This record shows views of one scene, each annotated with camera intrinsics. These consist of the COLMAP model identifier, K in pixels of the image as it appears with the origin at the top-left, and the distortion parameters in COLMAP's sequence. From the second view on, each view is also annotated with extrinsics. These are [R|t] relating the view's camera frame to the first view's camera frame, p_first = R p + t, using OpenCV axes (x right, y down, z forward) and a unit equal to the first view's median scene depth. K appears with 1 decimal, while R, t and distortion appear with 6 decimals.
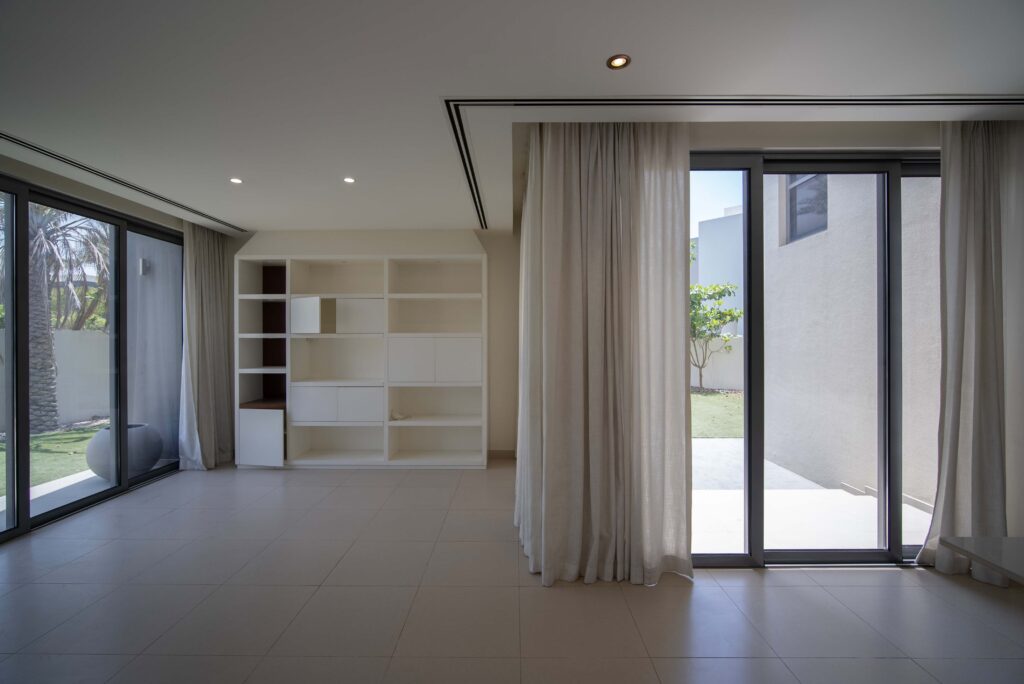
lens RADIAL K [[441.5, 0, 515.8], [0, 441.5, 340.9], [0, 0, 1]] dist [0.000300, 0.000029]
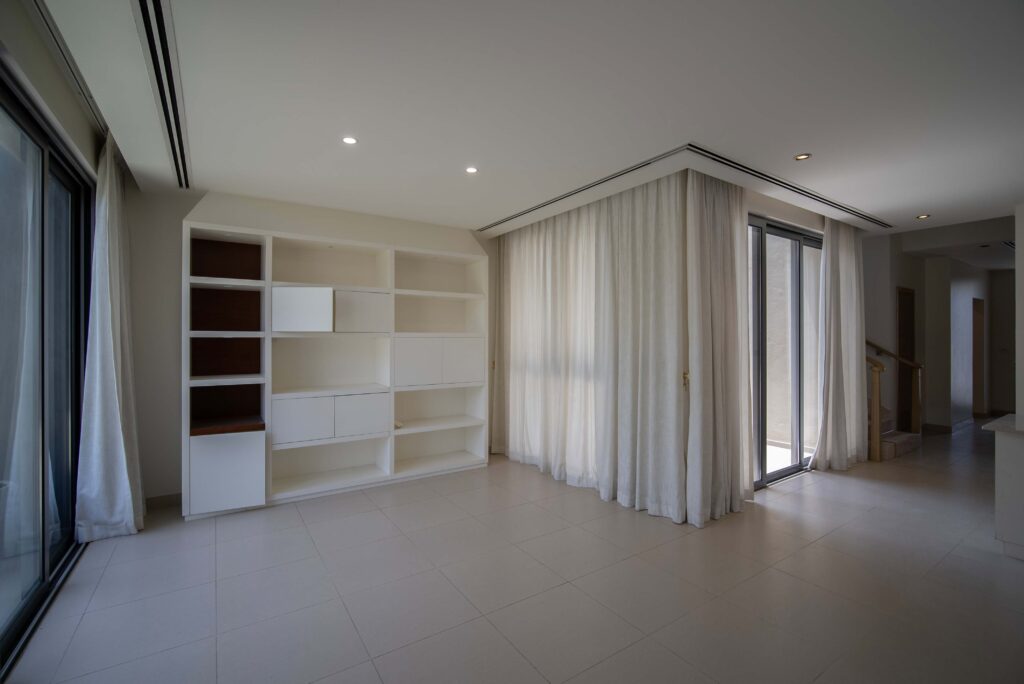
lens RADIAL K [[441.5, 0, 519.3], [0, 441.5, 341.3], [0, 0, 1]] dist [0.000300, 0.000029]
pose [[0.829654, -0.003035, 0.558270, -0.580426], [-0.000546, 0.999980, 0.006247, -0.005015], [-0.558278, -0.005488, 0.829636, 0.111668]]
